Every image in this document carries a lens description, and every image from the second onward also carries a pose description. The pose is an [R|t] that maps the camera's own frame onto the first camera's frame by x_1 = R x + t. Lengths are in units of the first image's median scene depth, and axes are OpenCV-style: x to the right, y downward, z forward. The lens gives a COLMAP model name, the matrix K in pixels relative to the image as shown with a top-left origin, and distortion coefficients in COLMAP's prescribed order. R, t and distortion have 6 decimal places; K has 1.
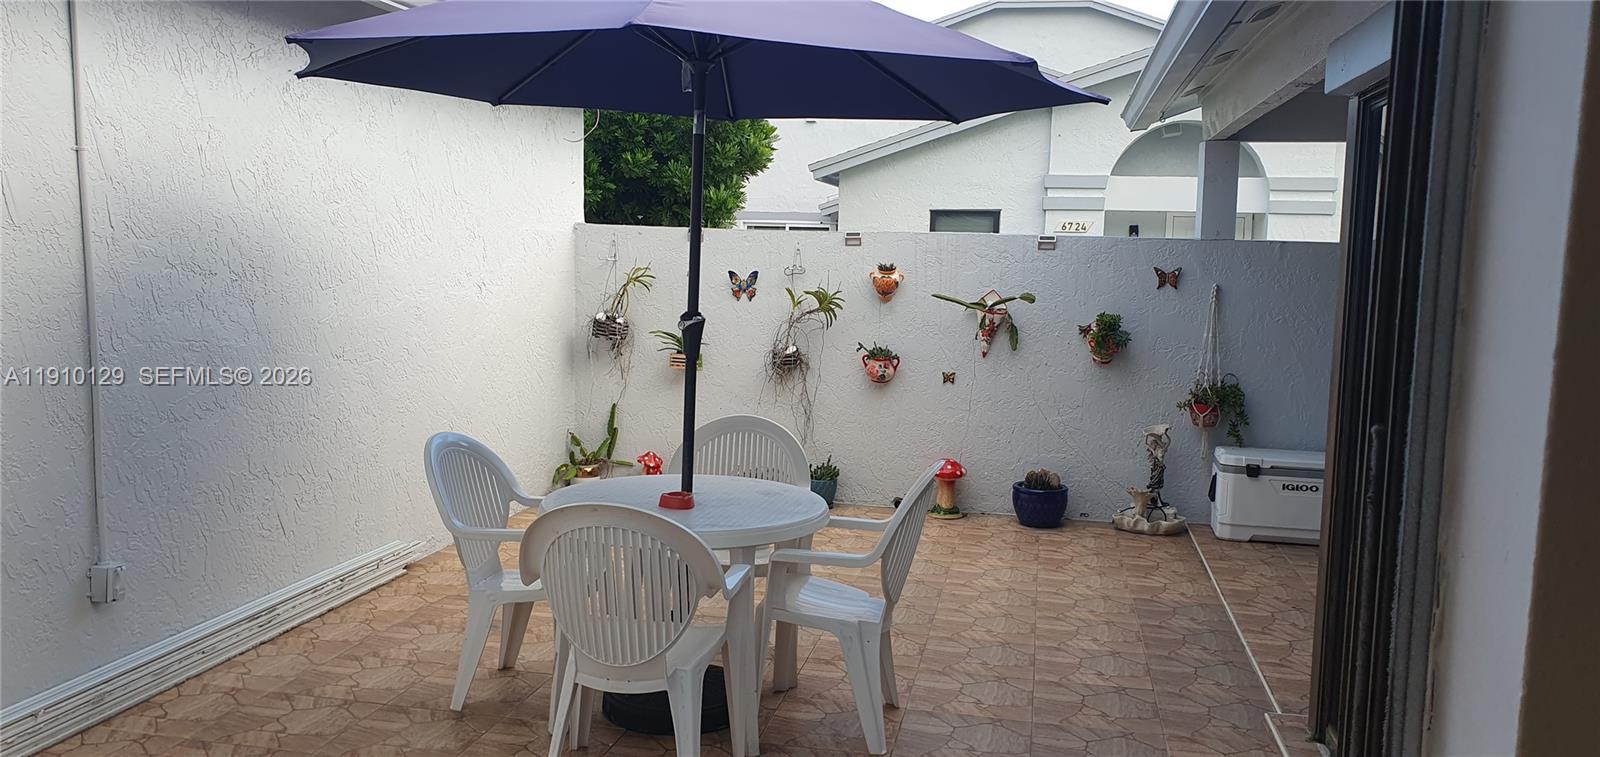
lens RADIAL K [[1233.6, 0, 800.0], [0, 1233.6, 378.5], [0, 0, 1]] dist [0.155561, -0.298480]
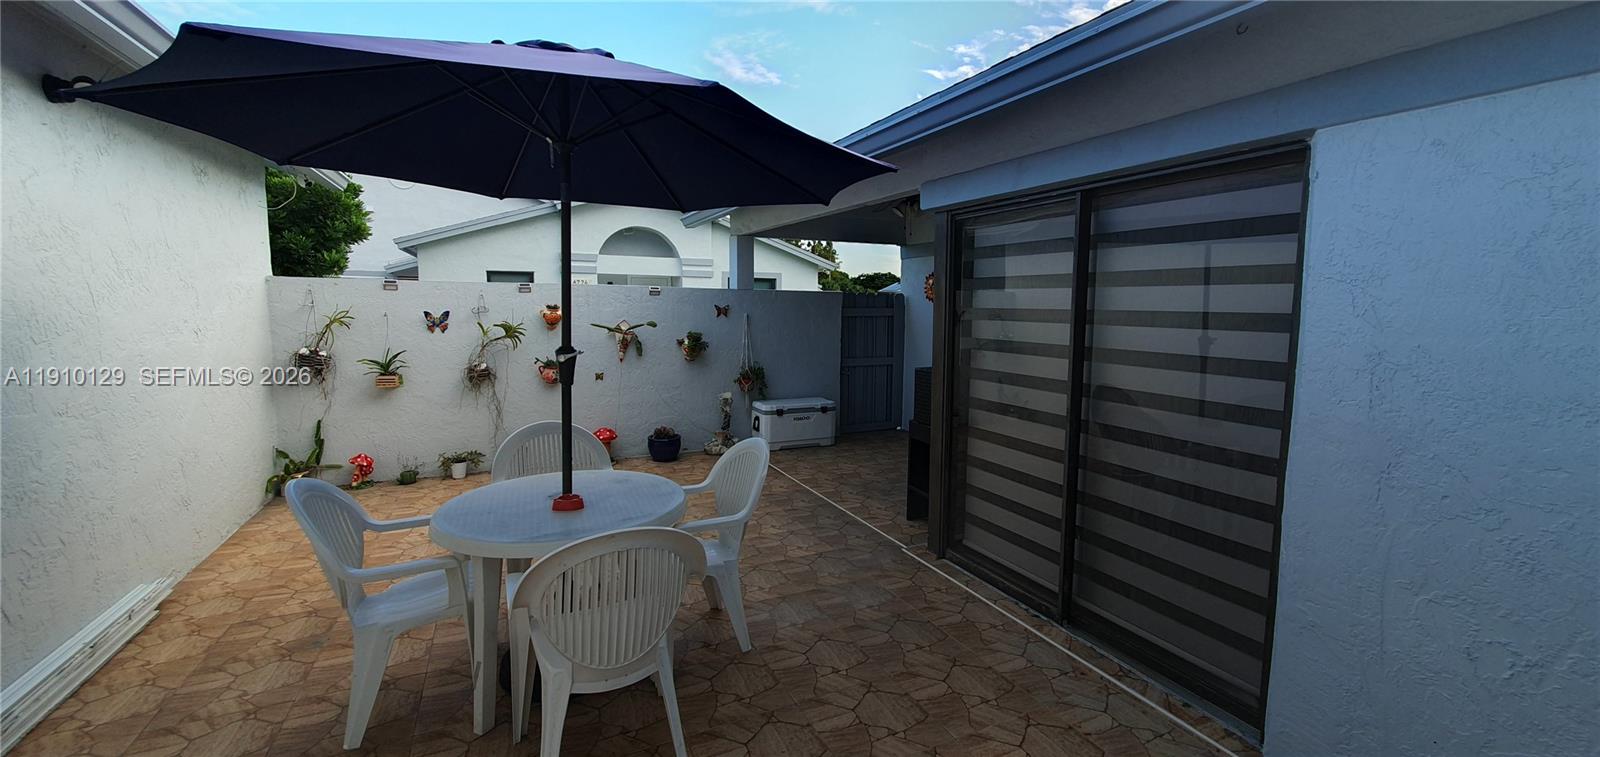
lens RADIAL K [[631.9, 0, 816.5], [0, 631.9, 362.8], [0, 0, 1]] dist [0.011237, 0.000058]
pose [[0.789637, -0.073111, 0.609204, -0.163716], [0.070992, 0.997094, 0.027643, -0.022344], [-0.609454, 0.021420, 0.792532, 0.211294]]
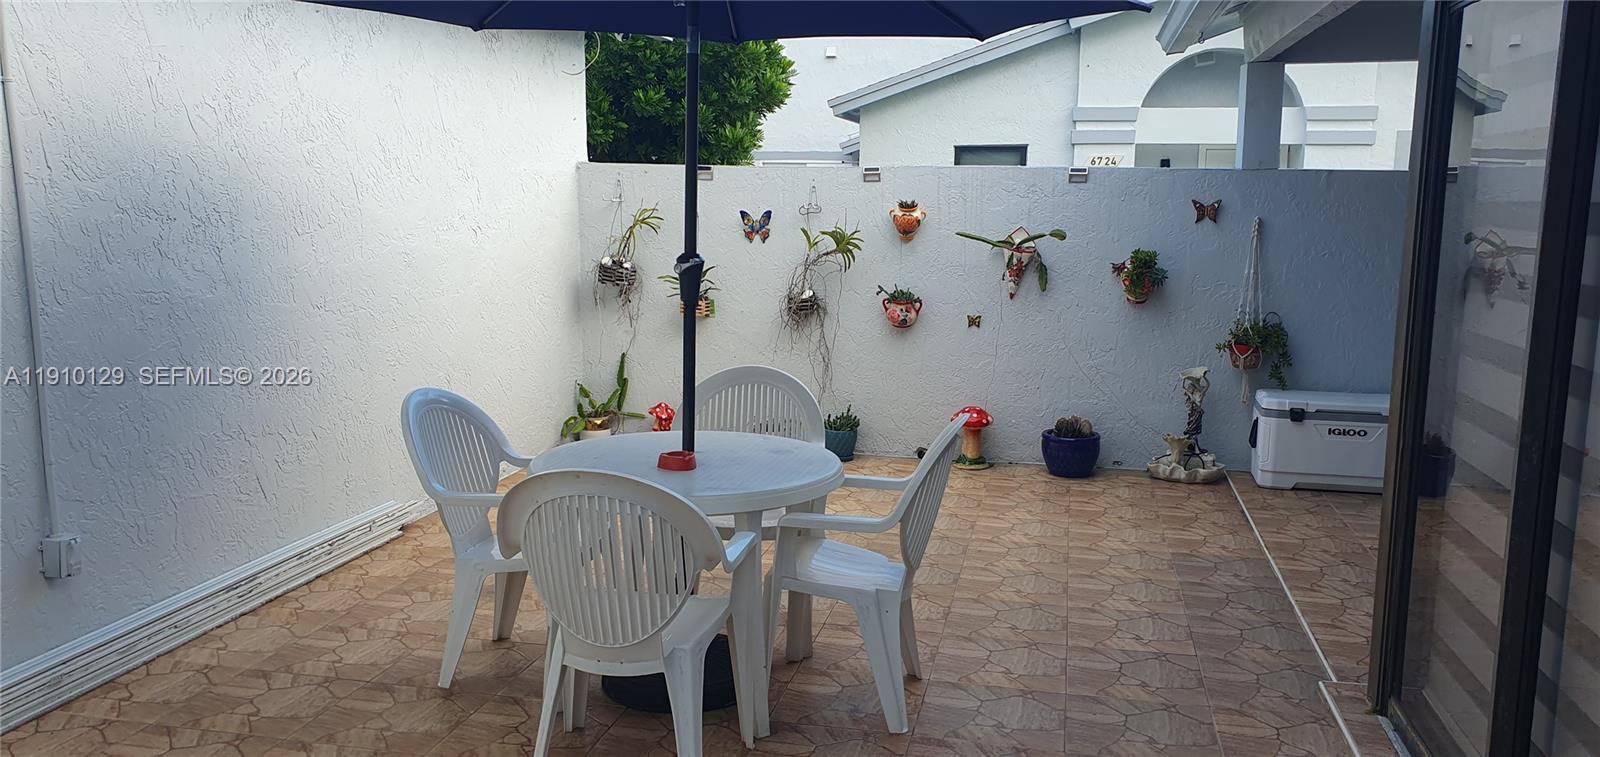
lens RADIAL K [[1234.6, 0, 812.0], [0, 1234.6, 386.7], [0, 0, 1]] dist [0.123261, -0.185808]
pose [[0.999849, -0.012791, -0.011734, 0.007170], [0.013385, 0.998555, 0.052041, -0.001503], [0.011052, -0.052190, 0.998576, 0.053844]]
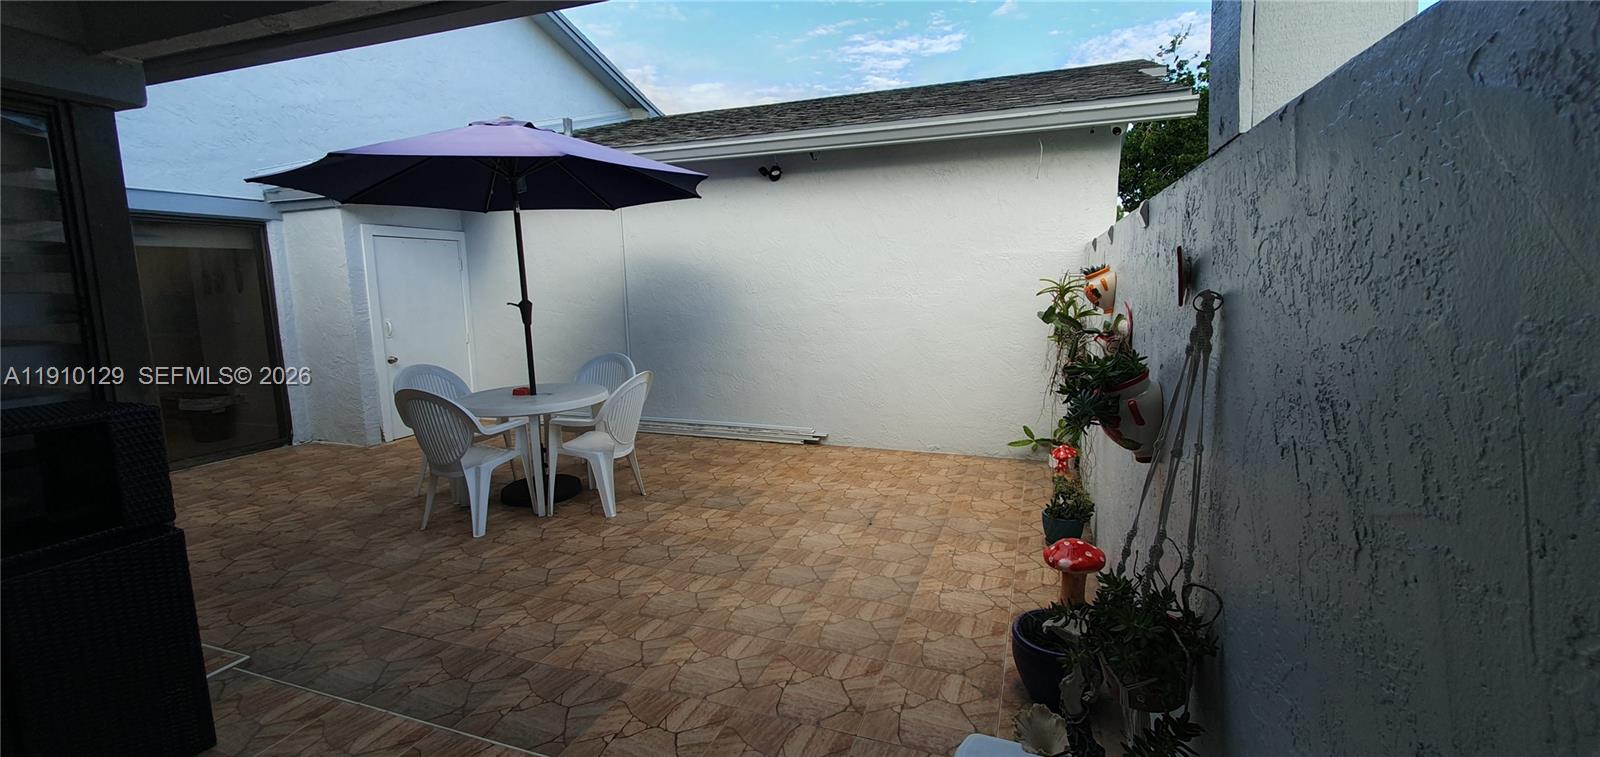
lens RADIAL K [[631.9, 0, 816.5], [0, 631.9, 362.8], [0, 0, 1]] dist [0.011237, 0.000058]
pose [[-0.136078, 0.104549, -0.985166, 0.520886], [-0.085590, 0.989457, 0.116826, -0.068521], [0.986994, 0.100218, -0.125695, 0.958908]]
